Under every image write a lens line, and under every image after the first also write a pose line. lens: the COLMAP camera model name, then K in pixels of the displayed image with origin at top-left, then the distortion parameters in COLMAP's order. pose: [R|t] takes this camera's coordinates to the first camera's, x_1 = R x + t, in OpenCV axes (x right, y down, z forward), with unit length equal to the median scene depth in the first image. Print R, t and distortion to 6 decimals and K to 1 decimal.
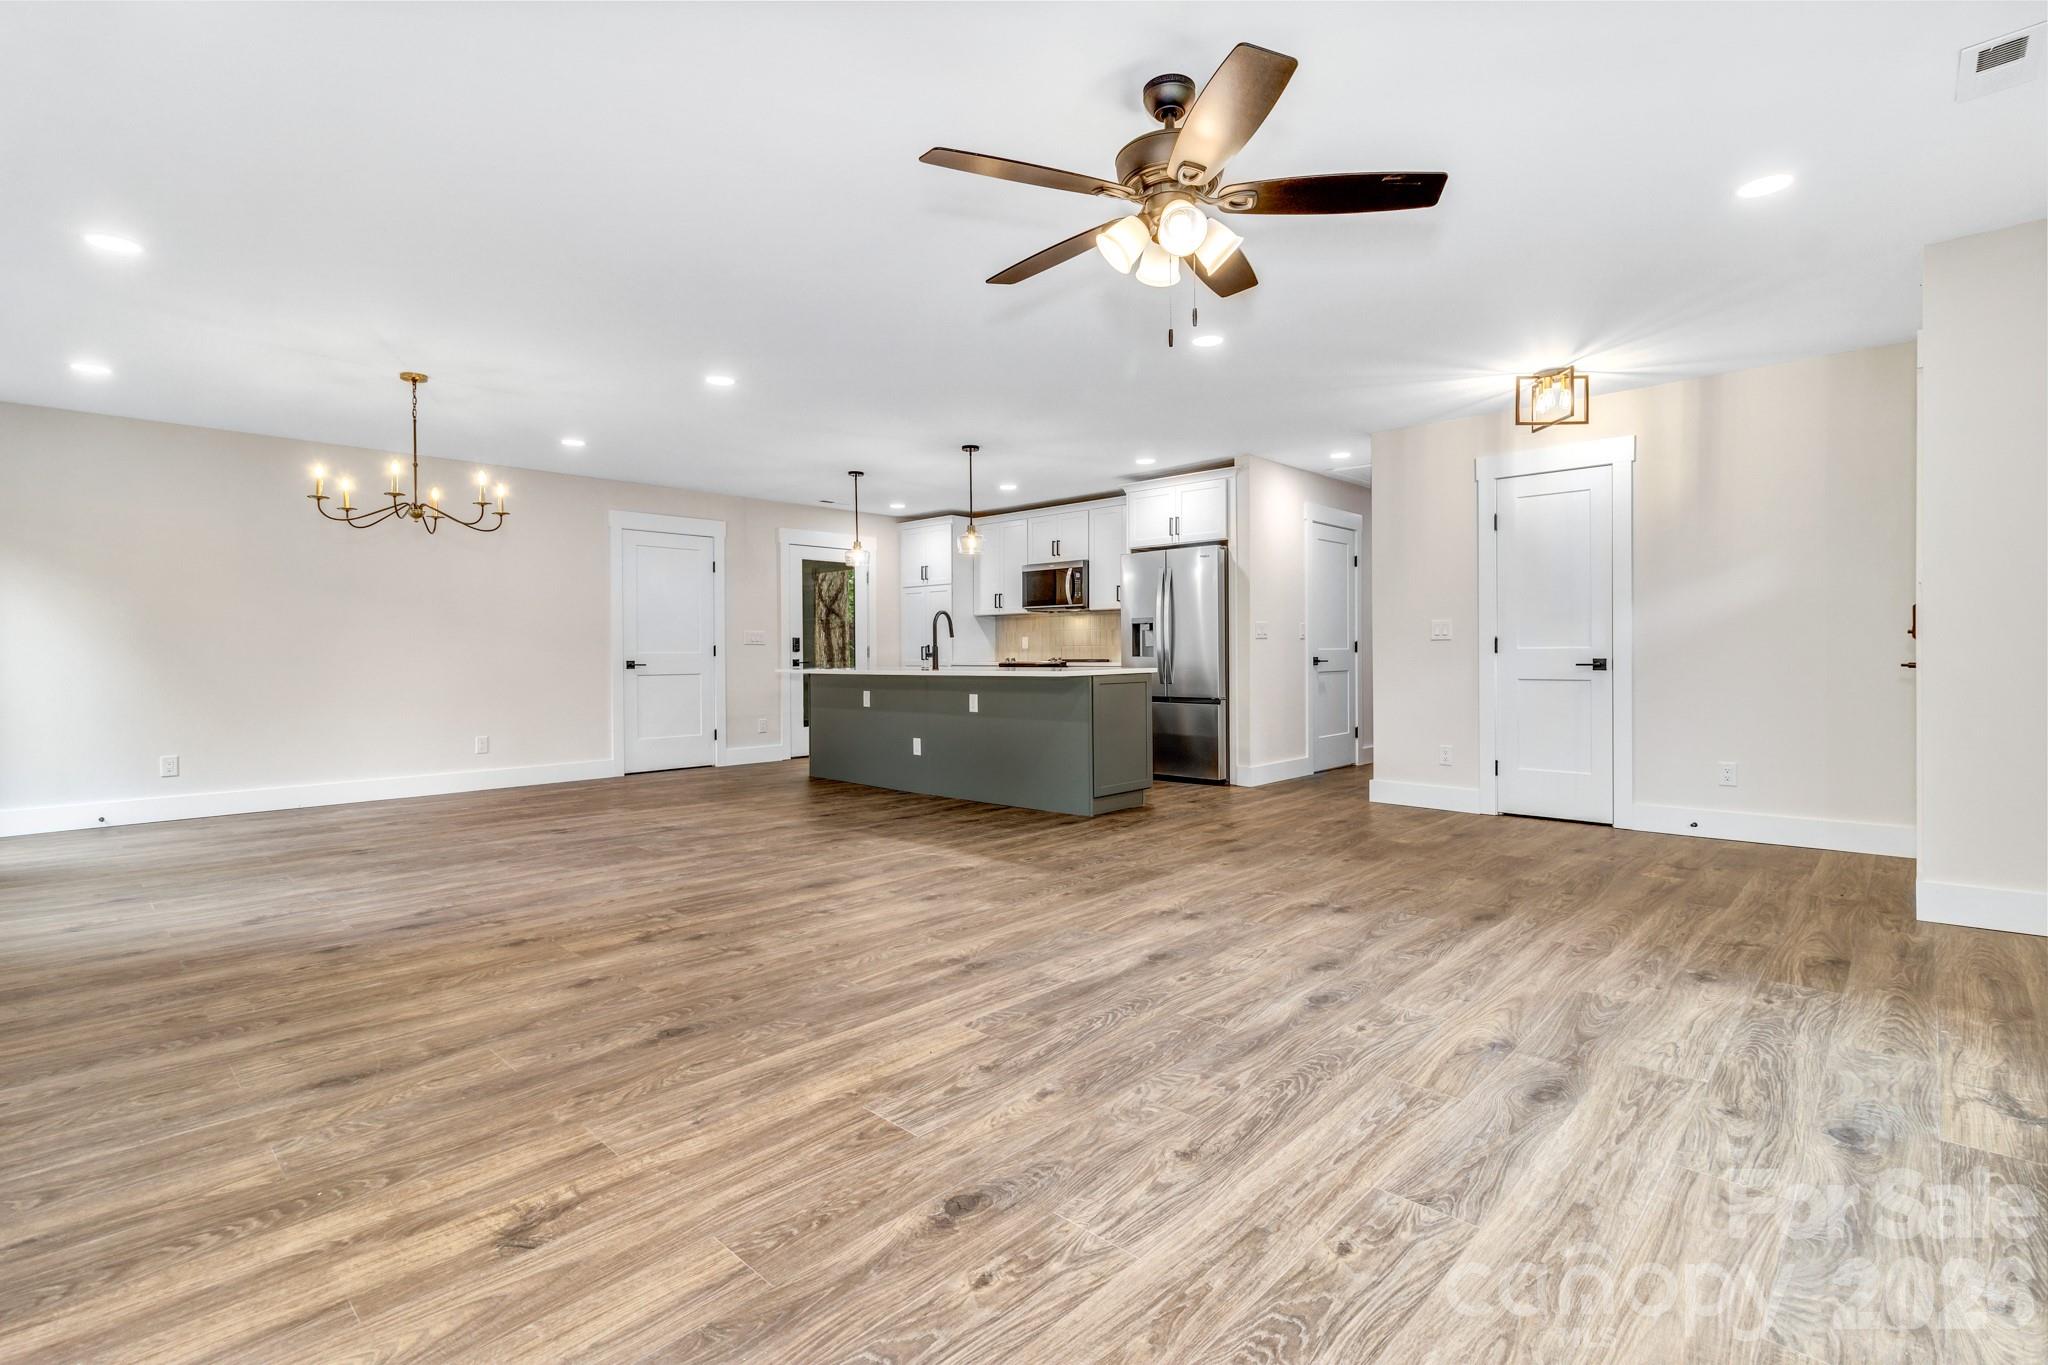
lens RADIAL K [[942.7, 0, 1028.8], [0, 942.7, 656.0], [0, 0, 1]] dist [0.001360, 0.000590]
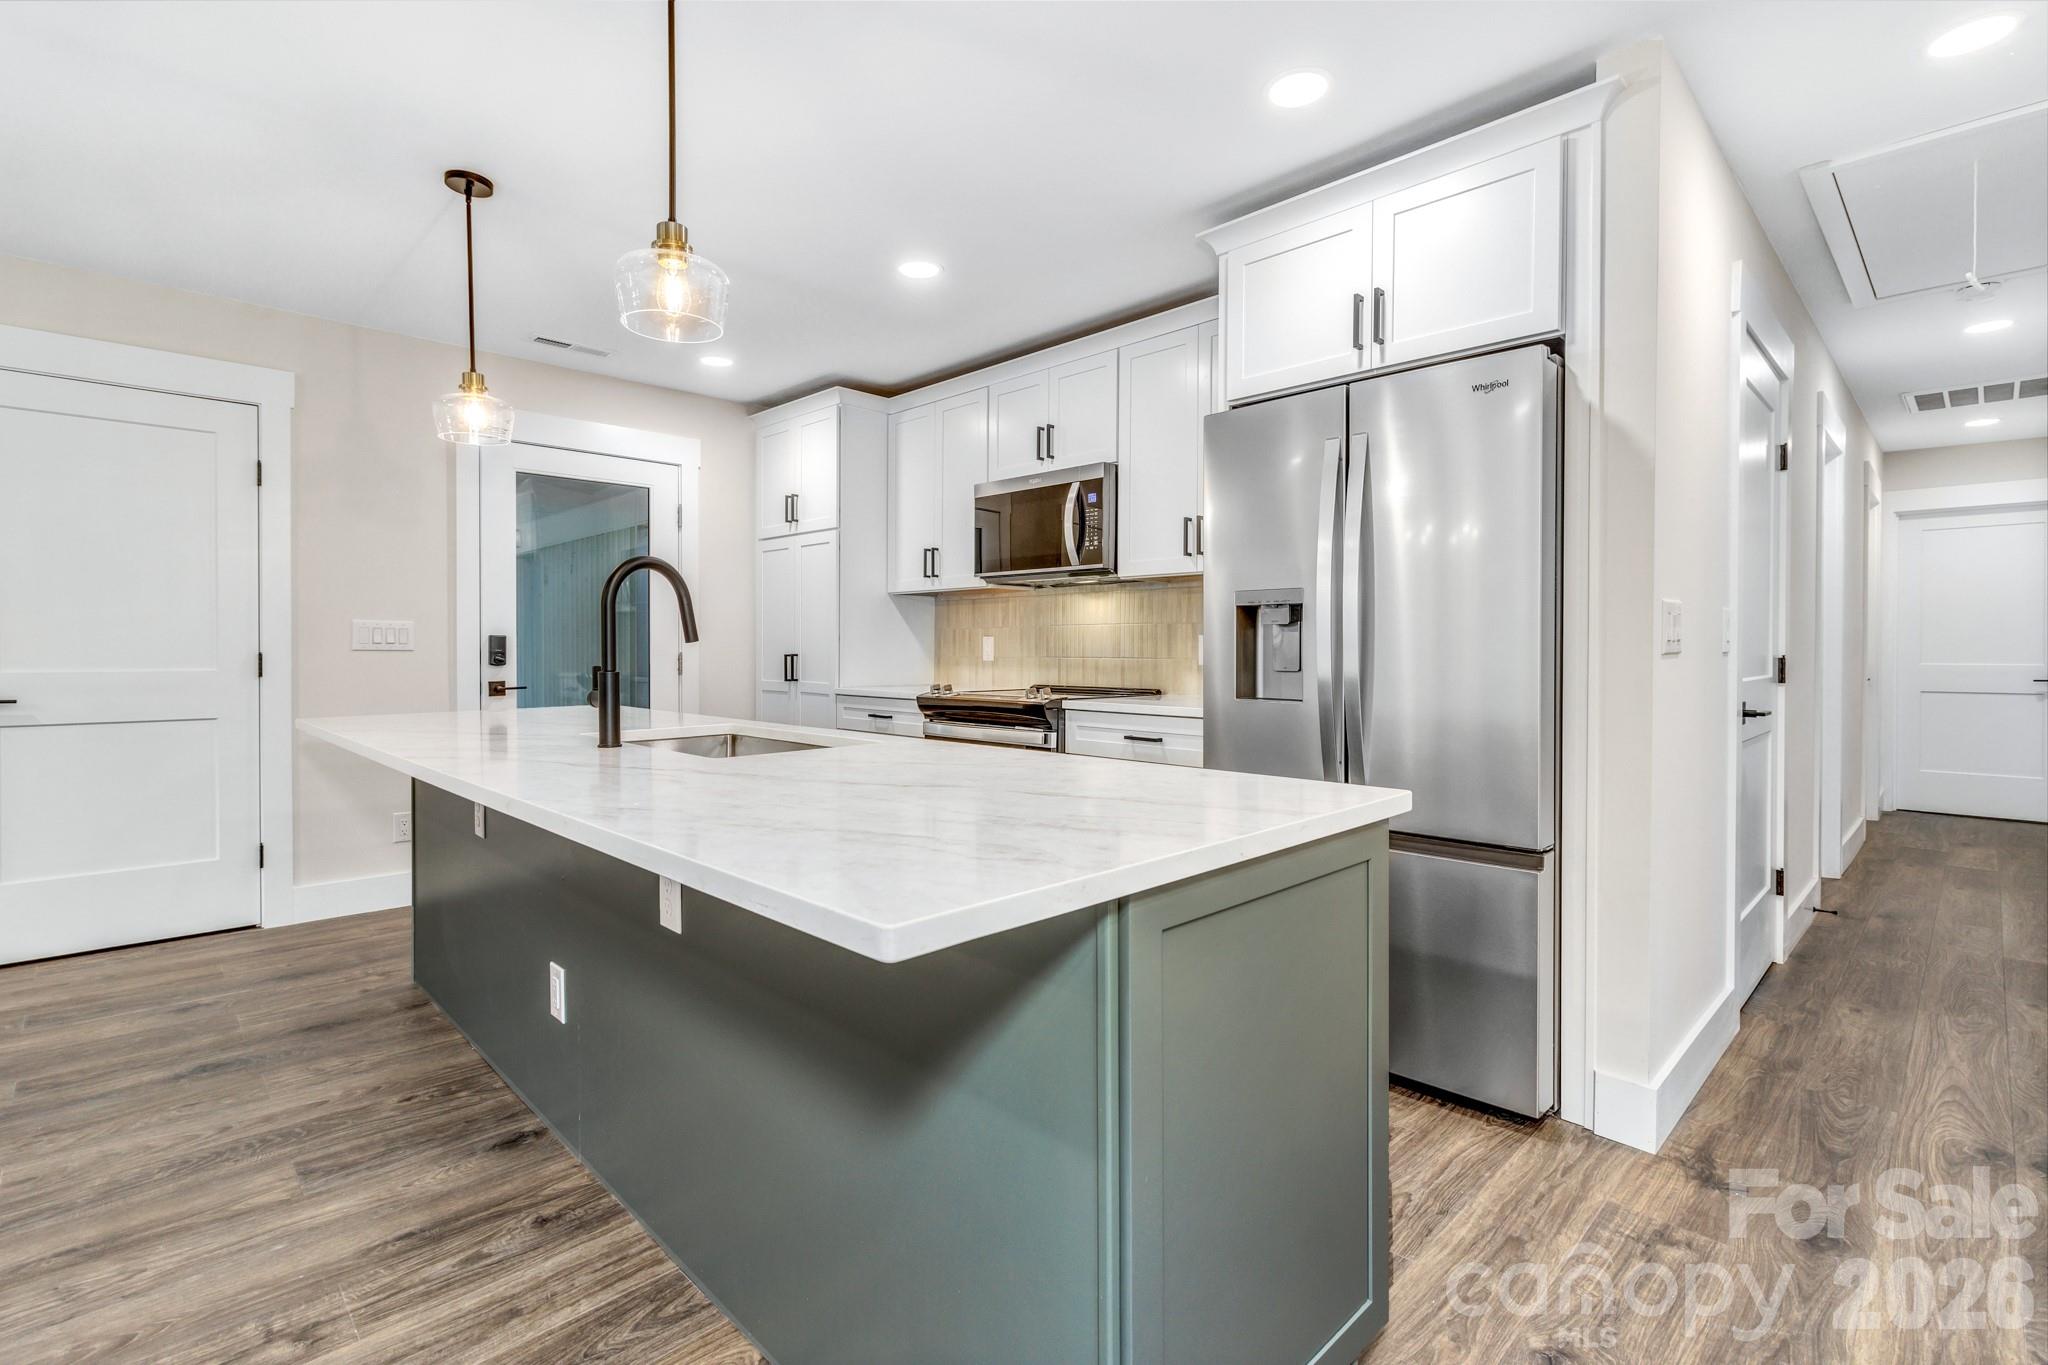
lens RADIAL K [[934.7, 0, 1033.2], [0, 934.7, 661.2], [0, 0, 1]] dist [-0.007816, 0.000024]
pose [[0.999588, 0.008577, -0.027387, 0.053183], [-0.008287, 0.999909, 0.010685, -0.020992], [0.027476, -0.010454, 0.999568, 0.812034]]
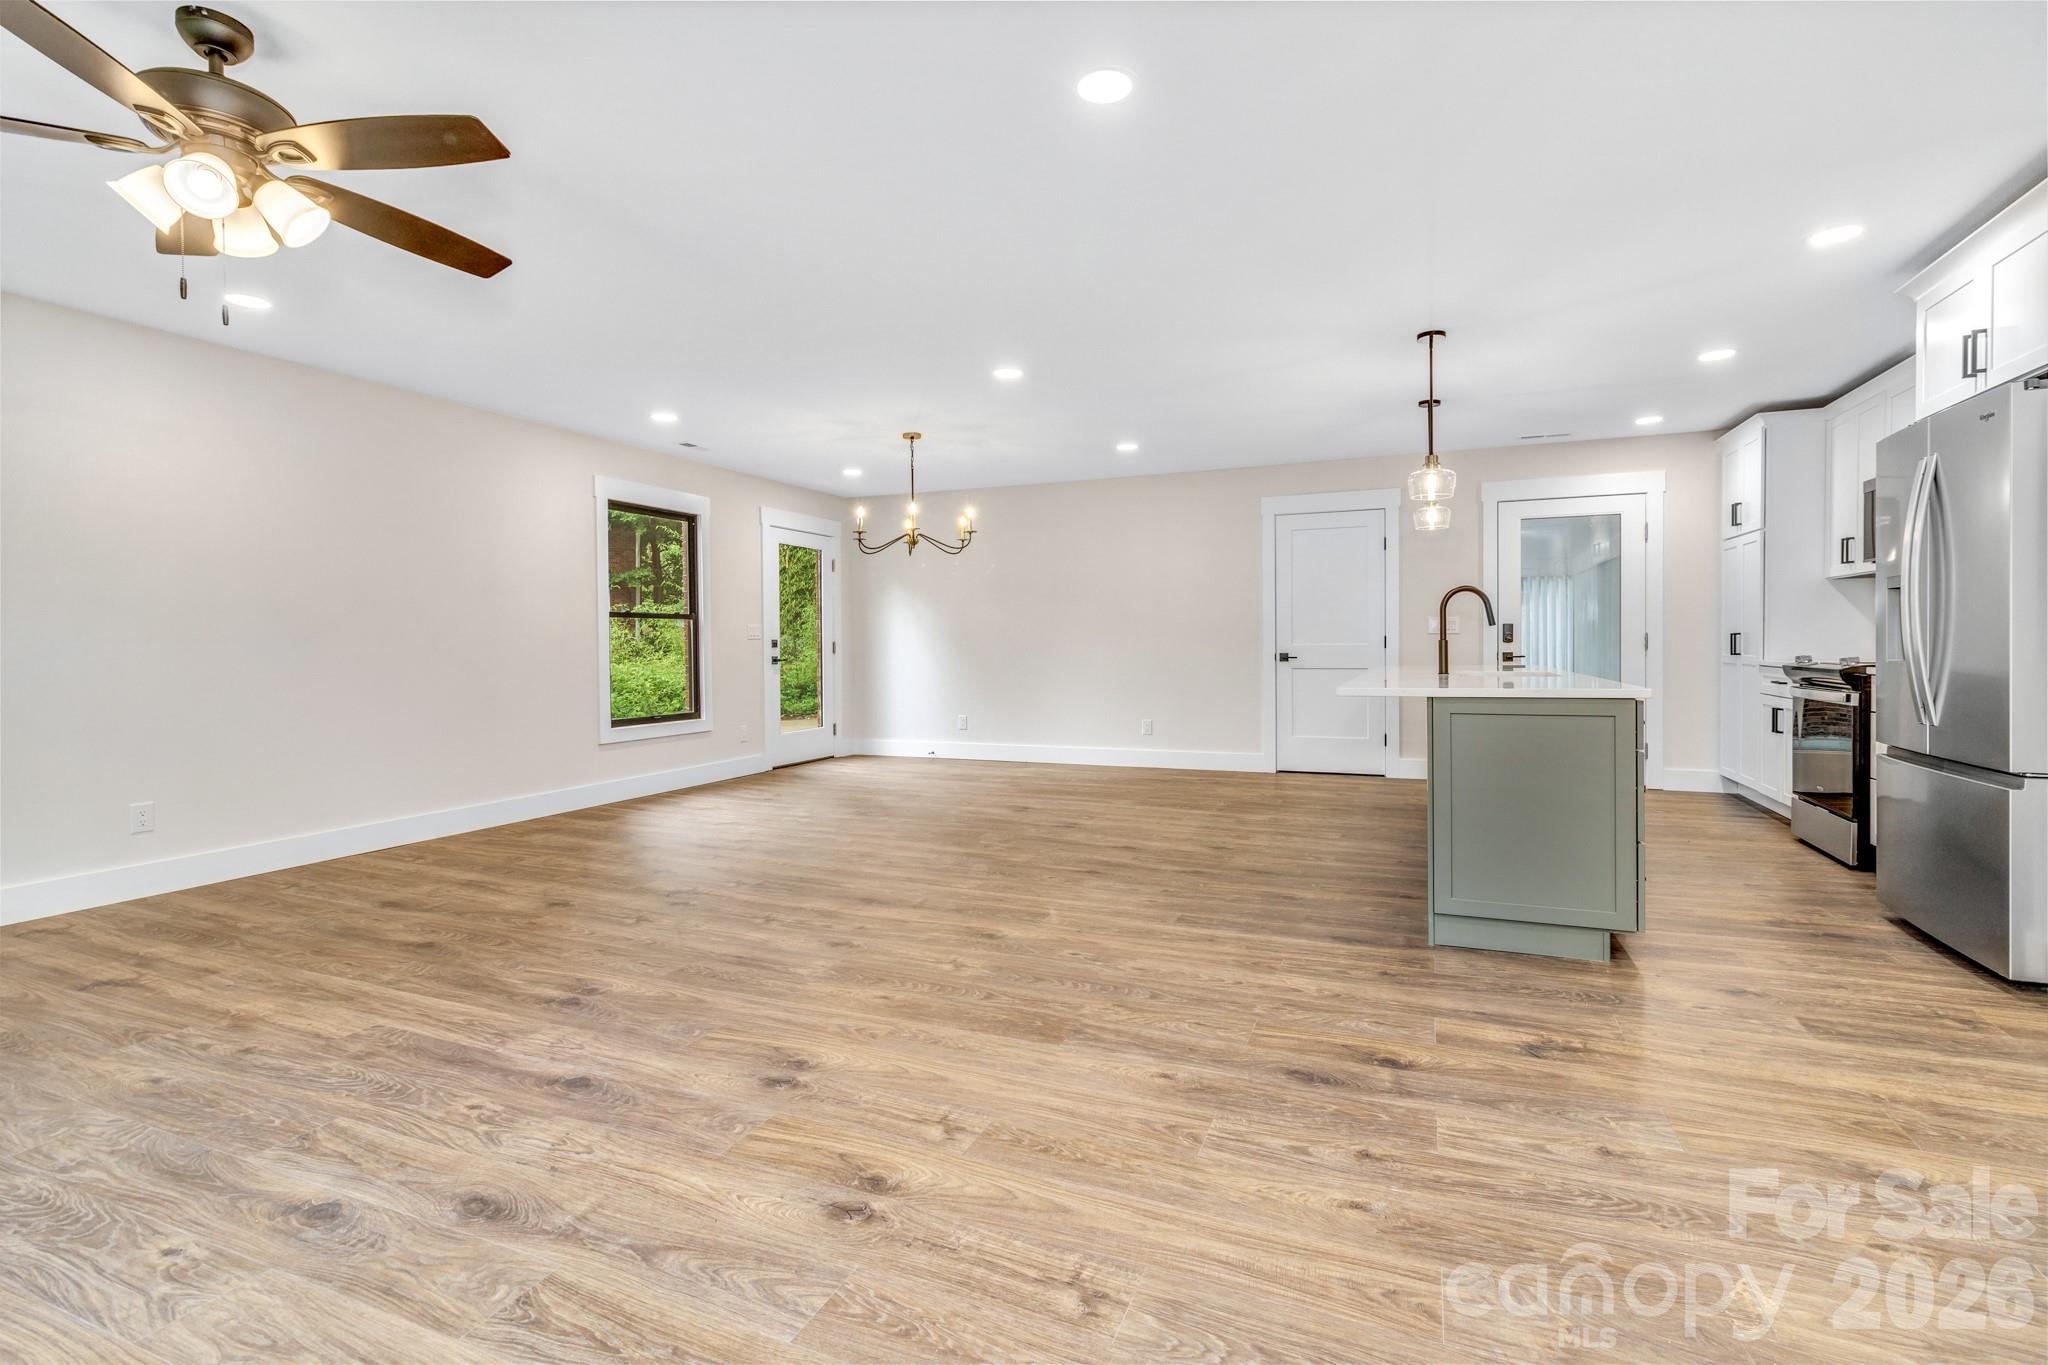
lens RADIAL K [[944.0, 0, 1026.5], [0, 944.0, 652.2], [0, 0, 1]] dist [0.000797, 0.000065]
pose [[0.352280, 0.012488, -0.935811, 0.494229], [0.004515, 0.999877, 0.015042, -0.014871], [0.935884, -0.009524, 0.352180, 0.557169]]
